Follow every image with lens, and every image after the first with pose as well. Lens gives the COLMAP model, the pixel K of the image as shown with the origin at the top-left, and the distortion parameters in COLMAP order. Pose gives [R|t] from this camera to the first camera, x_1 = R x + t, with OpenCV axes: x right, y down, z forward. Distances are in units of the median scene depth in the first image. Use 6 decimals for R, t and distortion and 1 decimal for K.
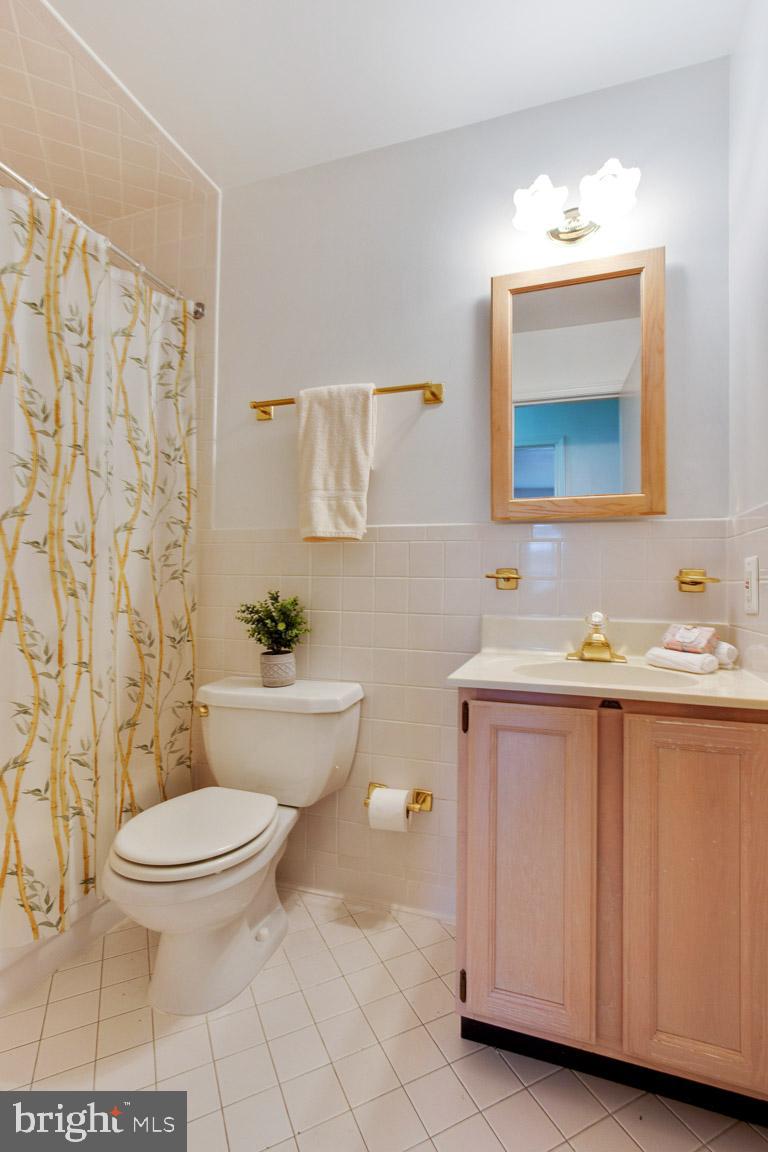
lens RADIAL K [[541.0, 0, 382.2], [0, 541.0, 578.6], [0, 0, 1]] dist [0.004086, 0.001220]
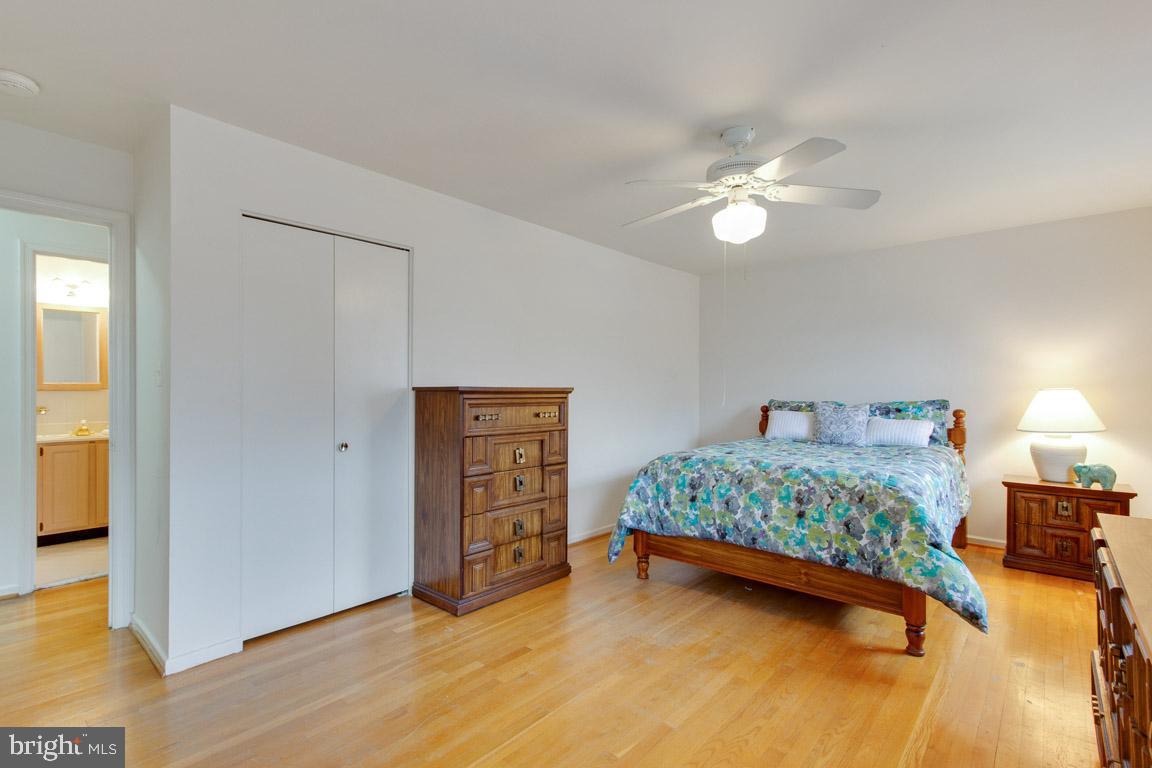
lens RADIAL K [[541.0, 0, 571.4], [0, 541.0, 380.4], [0, 0, 1]] dist [0.004086, 0.001220]
pose [[0.374935, 0.002422, 0.927048, -1.825645], [0.000015, 0.999997, -0.002618, -0.198984], [-0.927051, 0.000995, 0.374934, -3.504874]]
